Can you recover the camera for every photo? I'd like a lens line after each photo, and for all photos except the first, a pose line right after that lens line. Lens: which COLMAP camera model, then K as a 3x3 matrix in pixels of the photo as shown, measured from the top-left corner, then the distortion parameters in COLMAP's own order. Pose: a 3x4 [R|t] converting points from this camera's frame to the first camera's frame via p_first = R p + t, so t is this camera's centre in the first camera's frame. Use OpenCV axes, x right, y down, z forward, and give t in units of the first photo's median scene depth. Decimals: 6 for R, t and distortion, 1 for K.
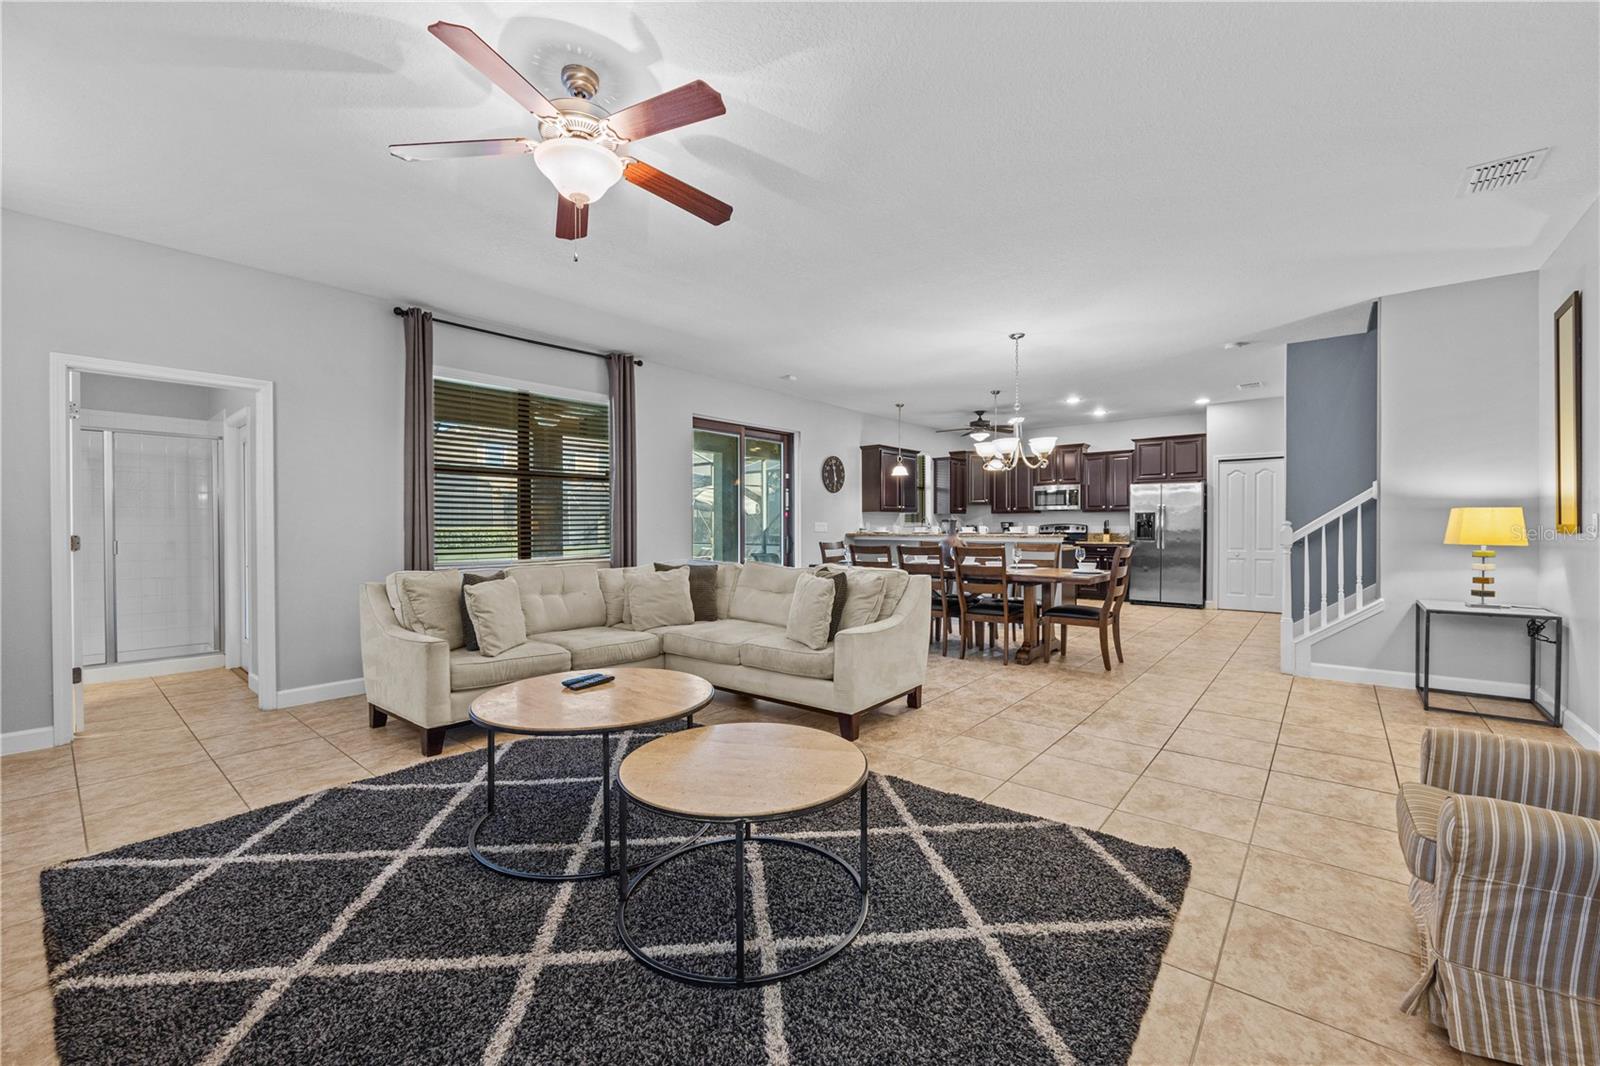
lens RADIAL K [[640.6, 0, 795.6], [0, 640.6, 532.6], [0, 0, 1]] dist [-0.006722, -0.000214]
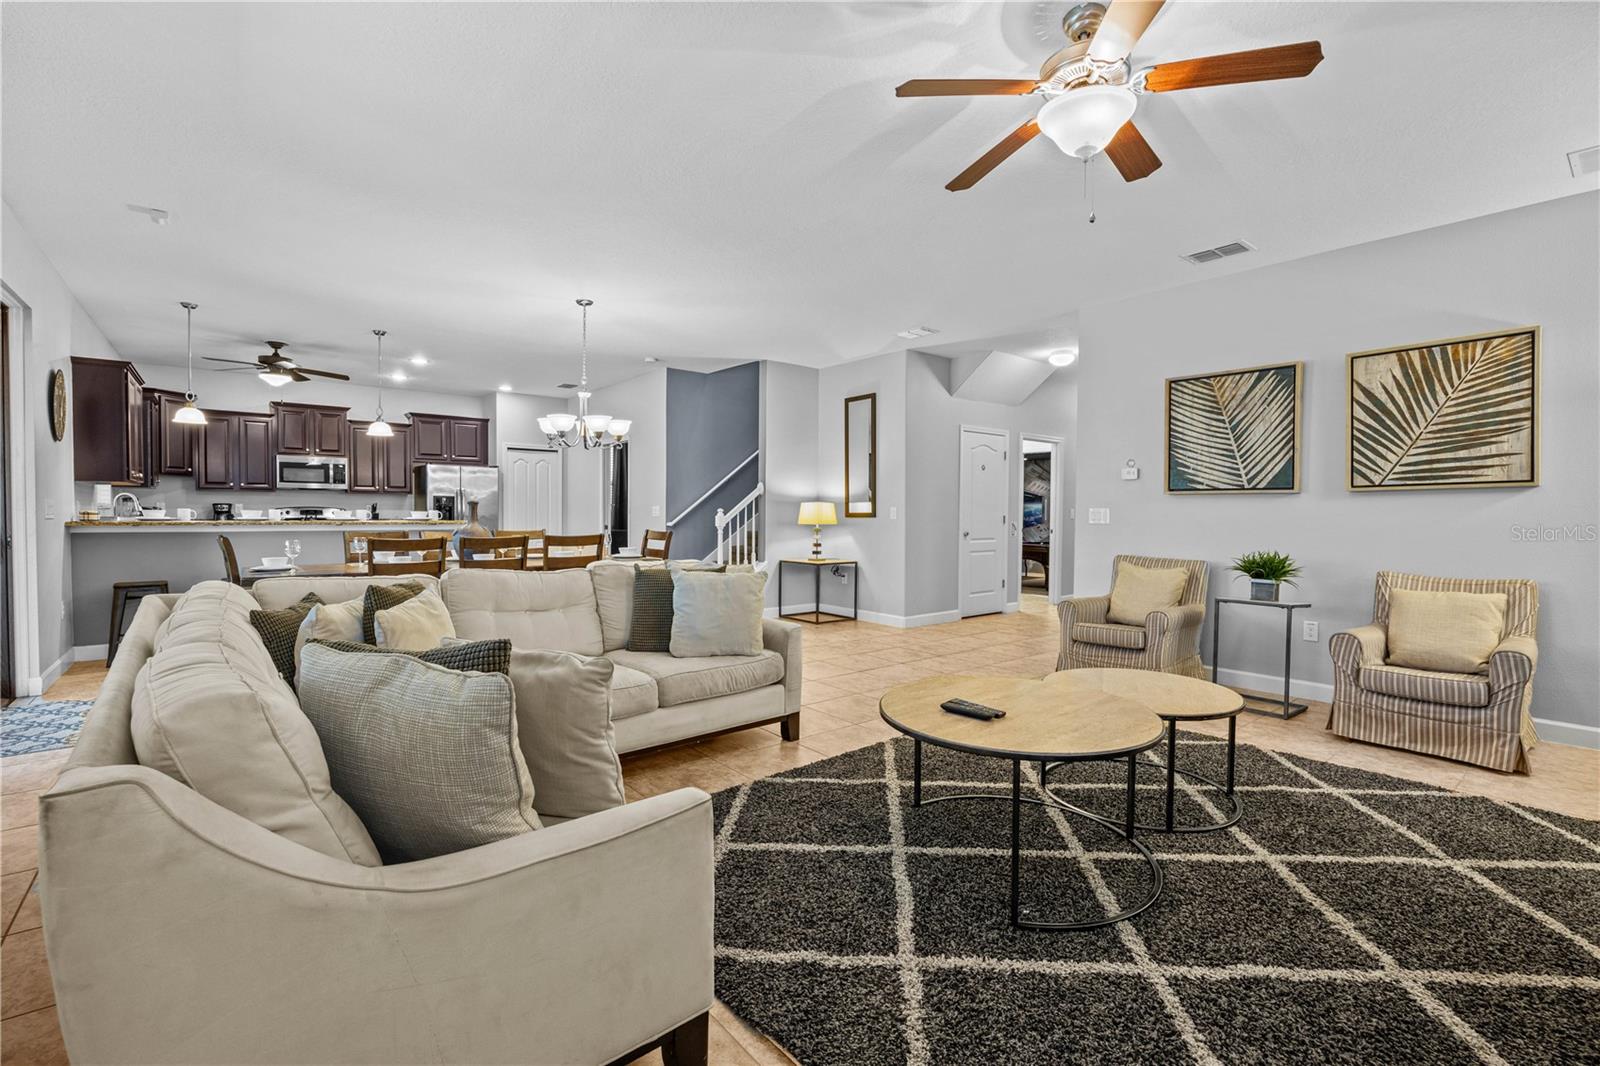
lens RADIAL K [[706.8, 0, 800.0], [0, 706.8, 533.0], [0, 0, 1]] dist [-0.015761, 0.000388]
pose [[0.182283, -0.024117, 0.982950, -0.362377], [0.002573, 0.999707, 0.024051, -0.001317], [-0.983243, -0.001855, 0.182291, 0.313970]]
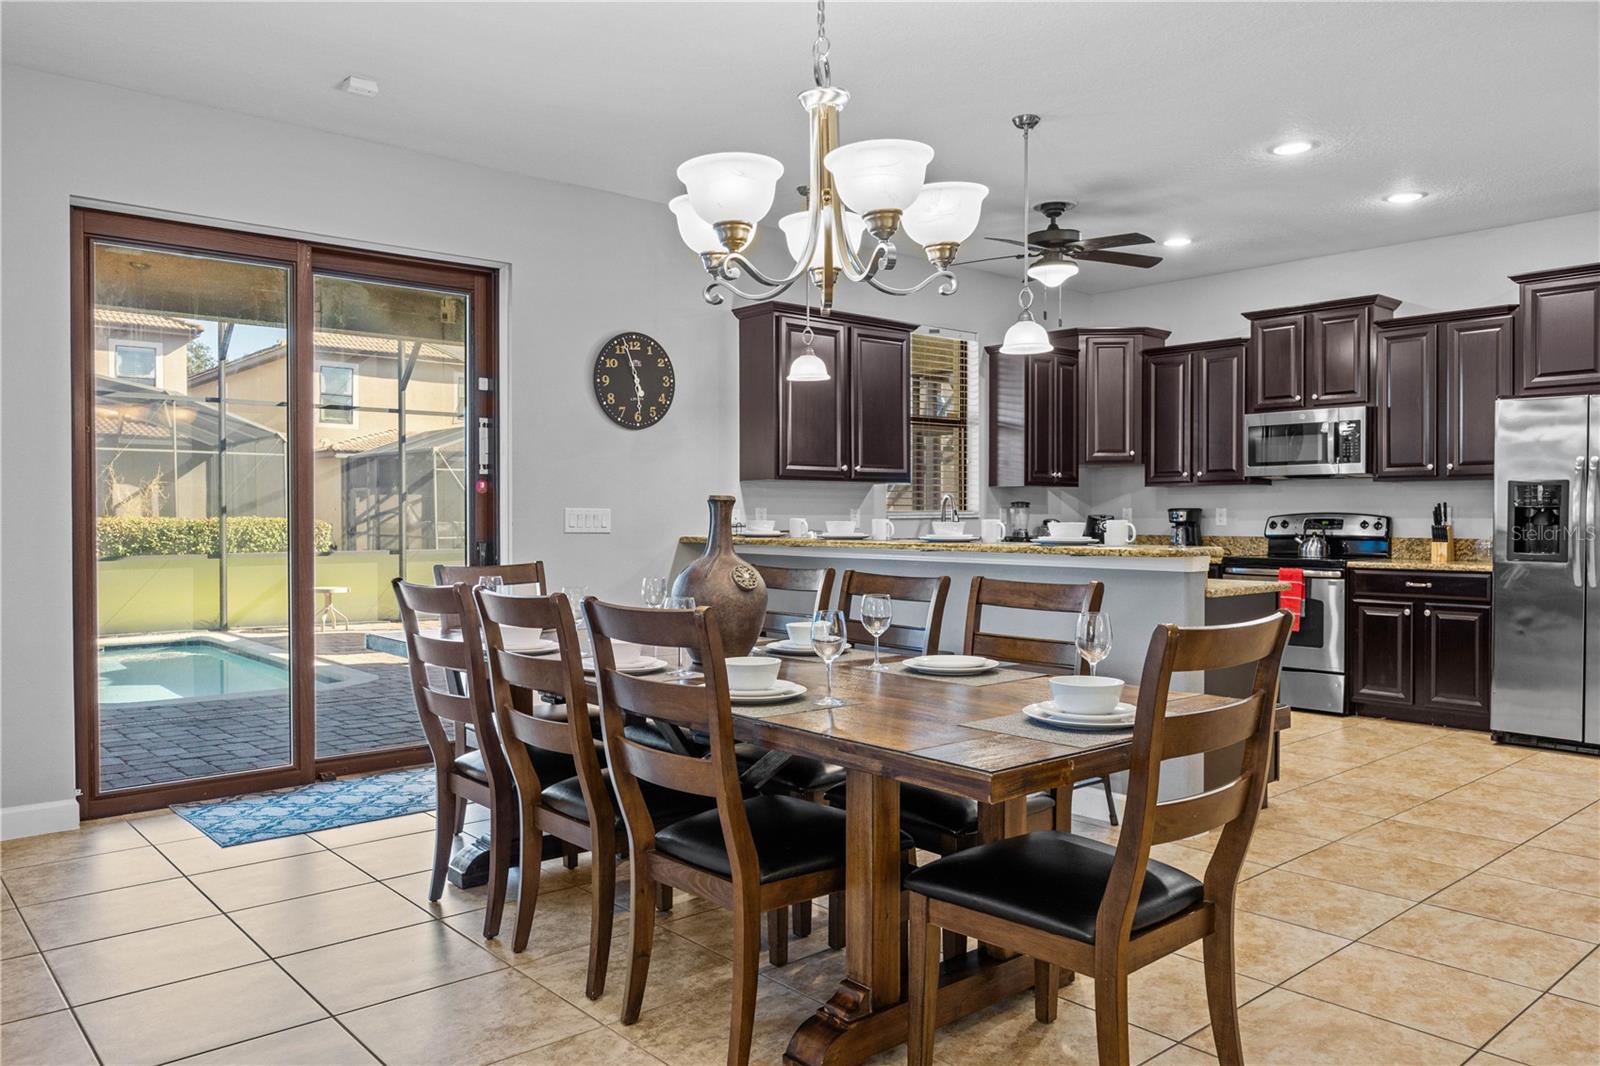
lens RADIAL K [[1145.5, 0, 780.5], [0, 1145.5, 544.5], [0, 0, 1]] dist [-0.020404, 0.001134]
pose [[0.986609, 0.007078, -0.162952, 0.246987], [-0.004696, 0.999877, 0.014996, -0.004354], [0.163038, -0.014030, 0.986520, 0.334466]]
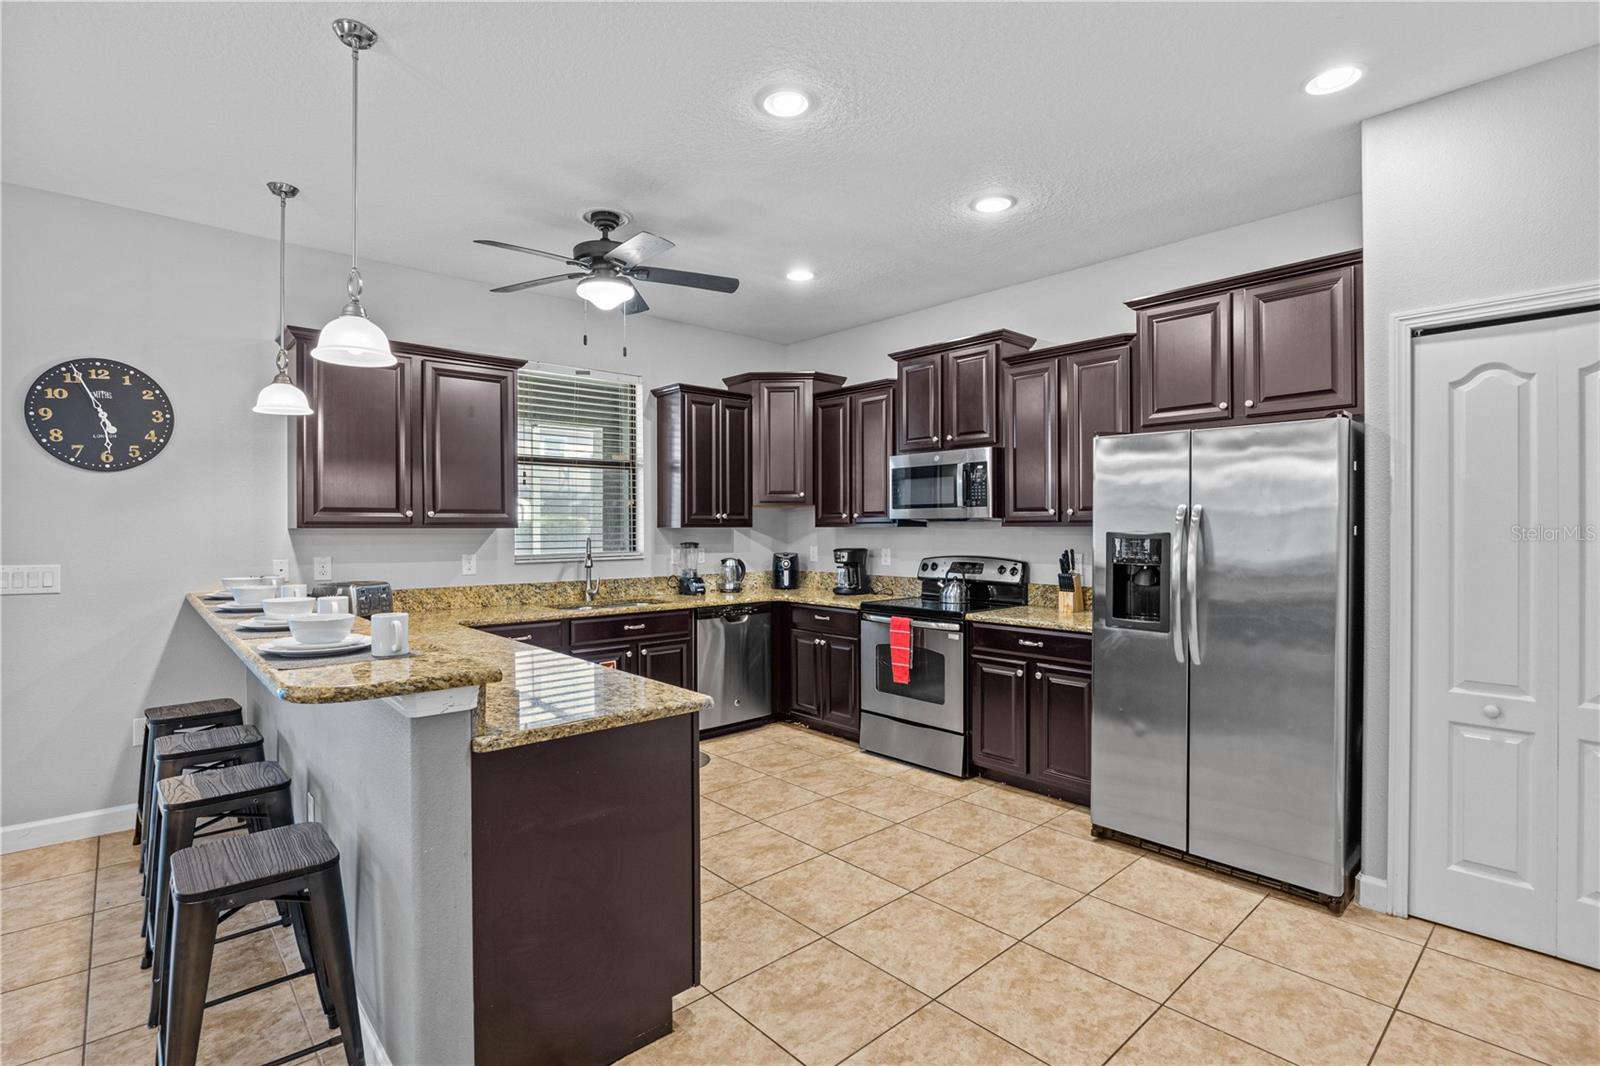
lens RADIAL K [[765.9, 0, 800.0], [0, 765.9, 533.0], [0, 0, 1]] dist [-0.010475, -0.000543]
pose [[0.990759, 0.003186, -0.135597, 0.447955], [-0.003742, 0.999986, -0.003848, -0.029638], [0.135583, 0.004319, 0.990757, 0.645344]]
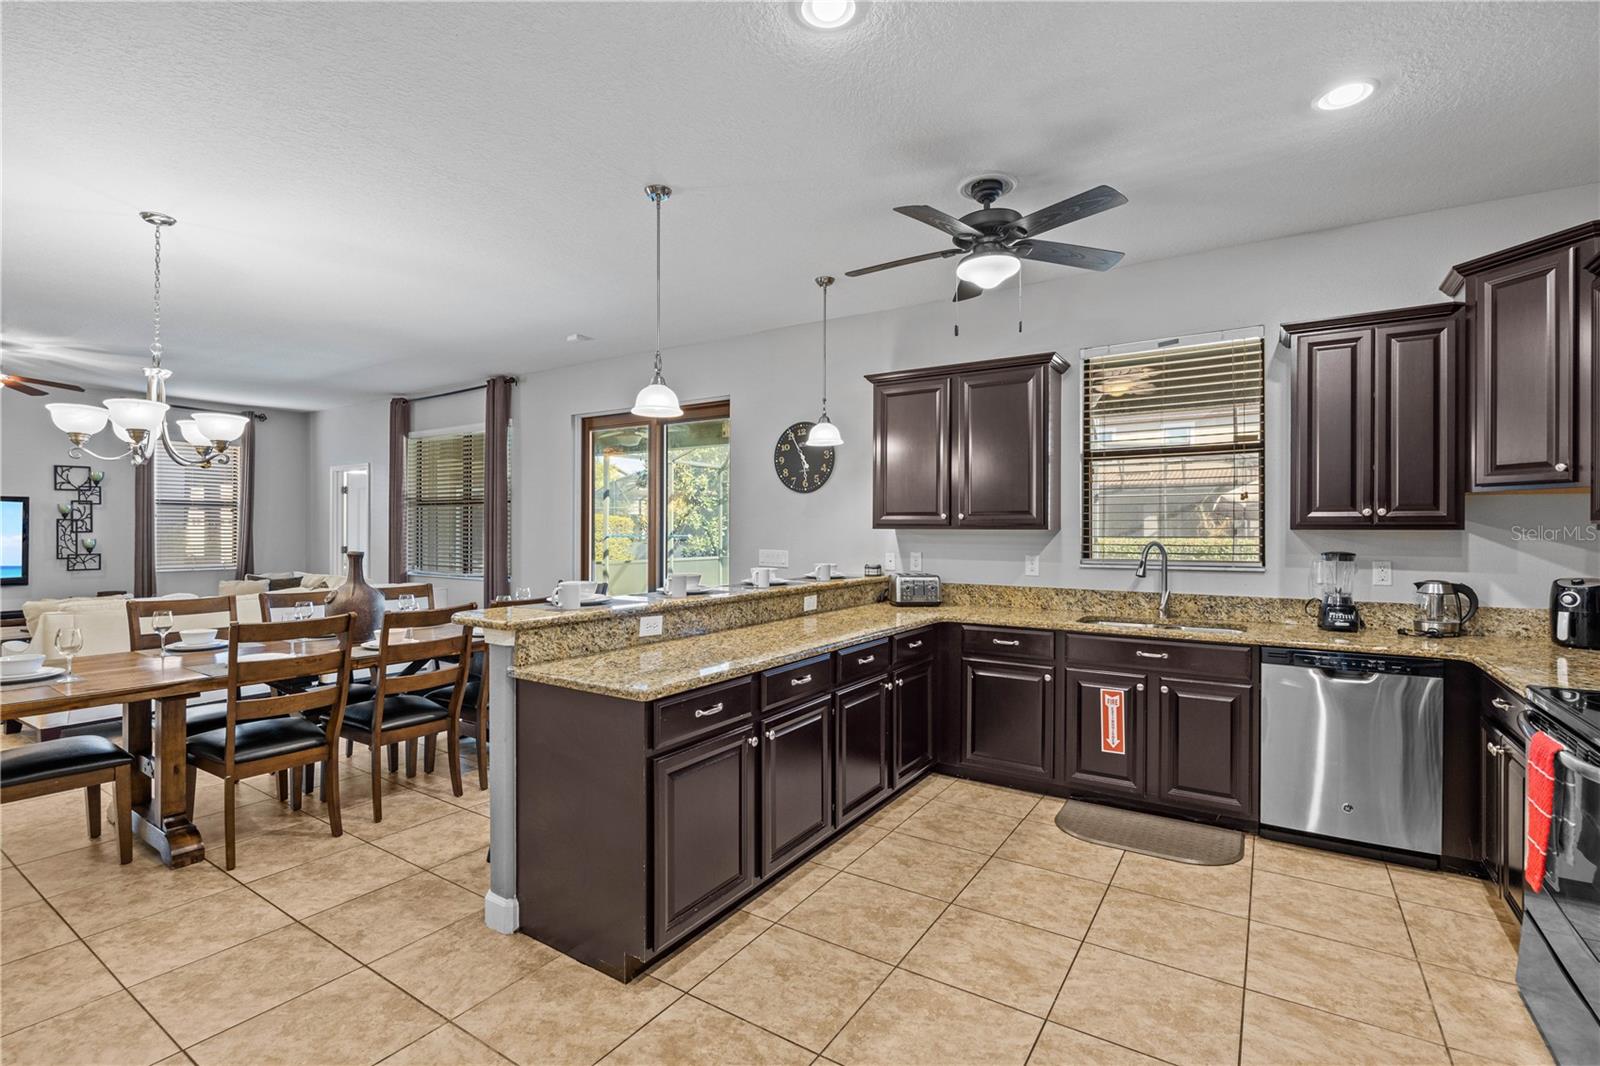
lens RADIAL K [[730.5, 0, 788.9], [0, 730.5, 534.3], [0, 0, 1]] dist [-0.006049, -0.000386]
pose [[0.113184, 0.010682, -0.993517, 0.623896], [-0.014965, 0.999847, 0.009045, -0.032688], [0.993461, 0.013844, 0.113327, 0.892486]]
